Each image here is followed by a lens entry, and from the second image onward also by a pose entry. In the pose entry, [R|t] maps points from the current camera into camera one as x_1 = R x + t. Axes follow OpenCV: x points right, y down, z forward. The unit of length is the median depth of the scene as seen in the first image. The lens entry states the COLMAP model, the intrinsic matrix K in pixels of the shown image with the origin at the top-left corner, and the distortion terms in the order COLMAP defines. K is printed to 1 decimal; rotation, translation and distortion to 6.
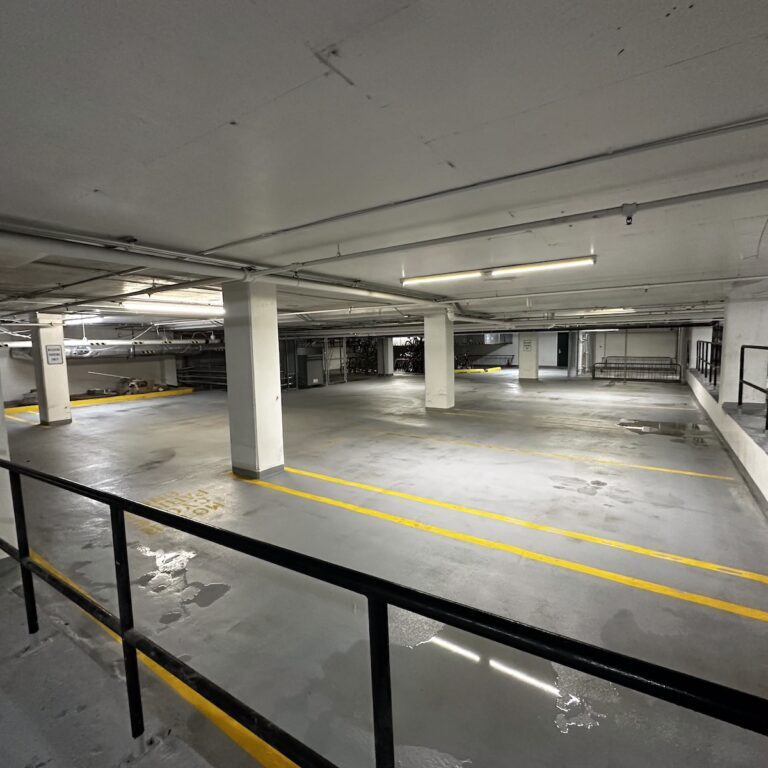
lens RADIAL K [[404.5, 0, 384.0], [0, 404.5, 384.0], [0, 0, 1]] dist [-0.000133, -0.000418]
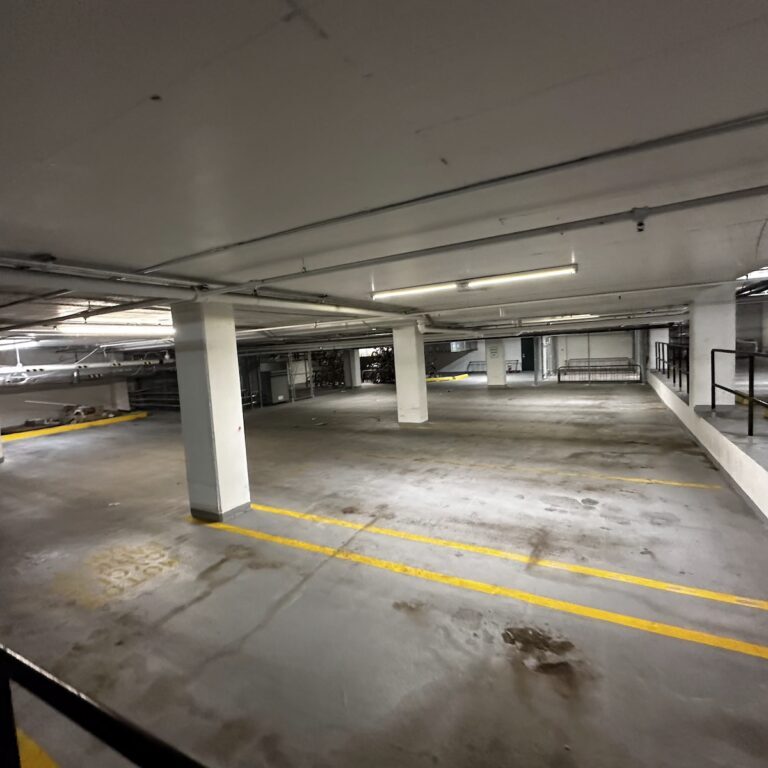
lens RADIAL K [[404.5, 0, 384.0], [0, 404.5, 384.0], [0, 0, 1]] dist [-0.000133, -0.000418]
pose [[0.995432, -0.045618, 0.083870, -0.007877], [0.047399, 0.998688, -0.019370, -0.015640], [-0.082877, 0.023257, 0.996288, 0.038773]]
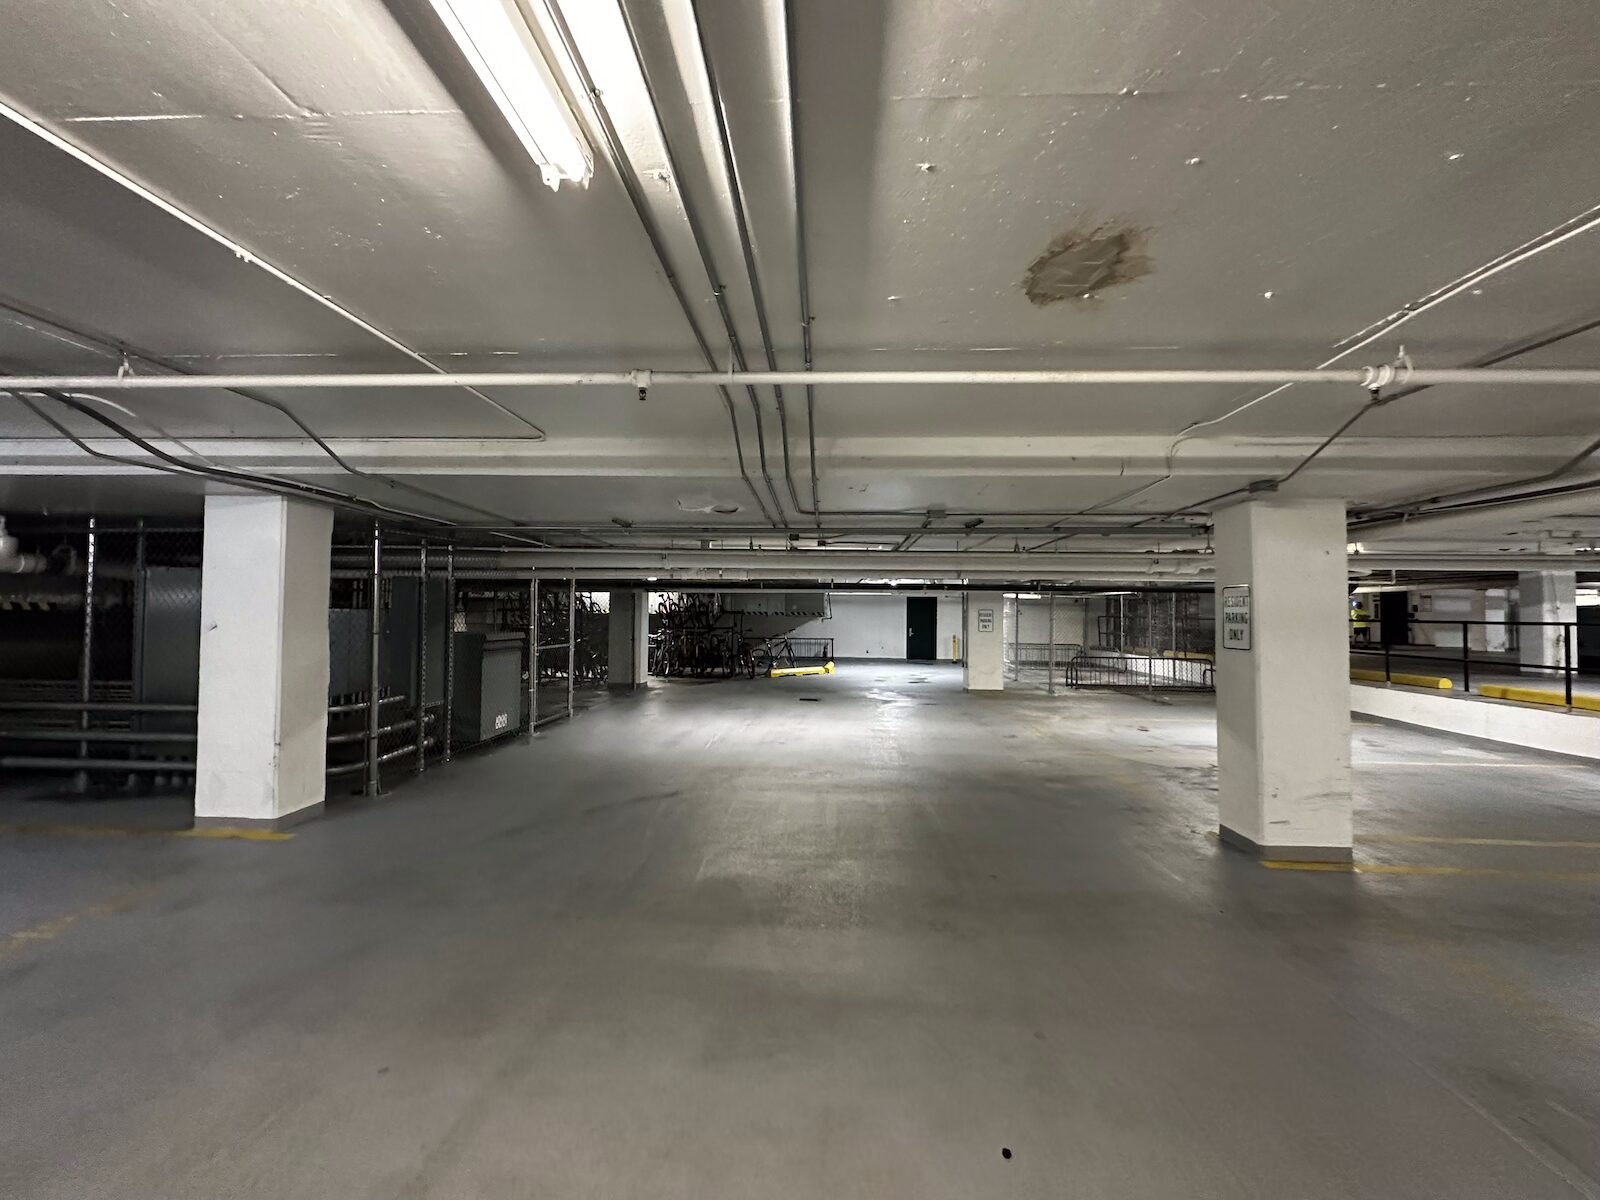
lens RADIAL K [[633.2, 0, 800.0], [0, 633.2, 600.0], [0, 0, 1]] dist [0.001473, 0.000132]
pose [[0.860983, 0.041522, 0.506935, -0.338443], [0.022344, 0.992612, -0.119253, -0.055027], [-0.508142, 0.114002, 0.853695, 0.744244]]
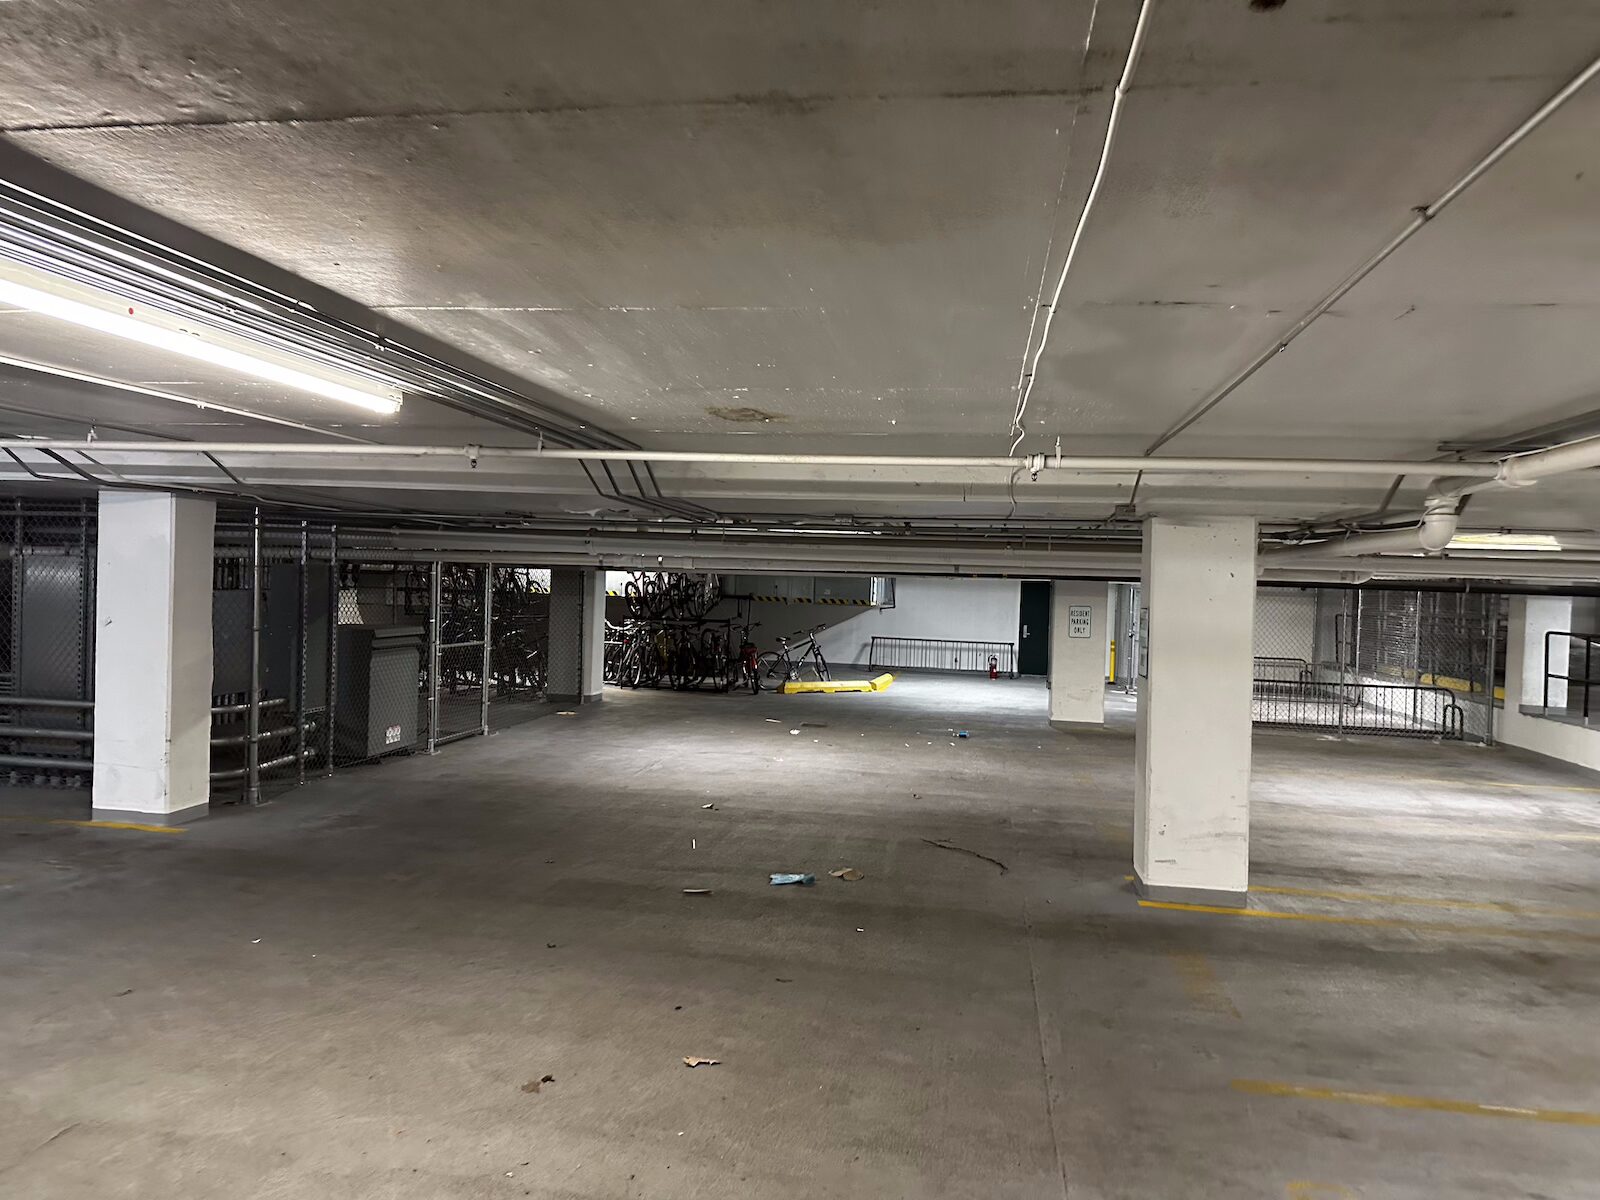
lens RADIAL K [[1105.2, 0, 802.8], [0, 1105.2, 607.3], [0, 0, 1]] dist [0.071679, -0.102237]
pose [[0.911069, 0.042339, 0.410075, -0.343690], [-0.010826, 0.996826, -0.078866, -0.052562], [-0.412113, 0.067413, 0.908636, 0.437953]]
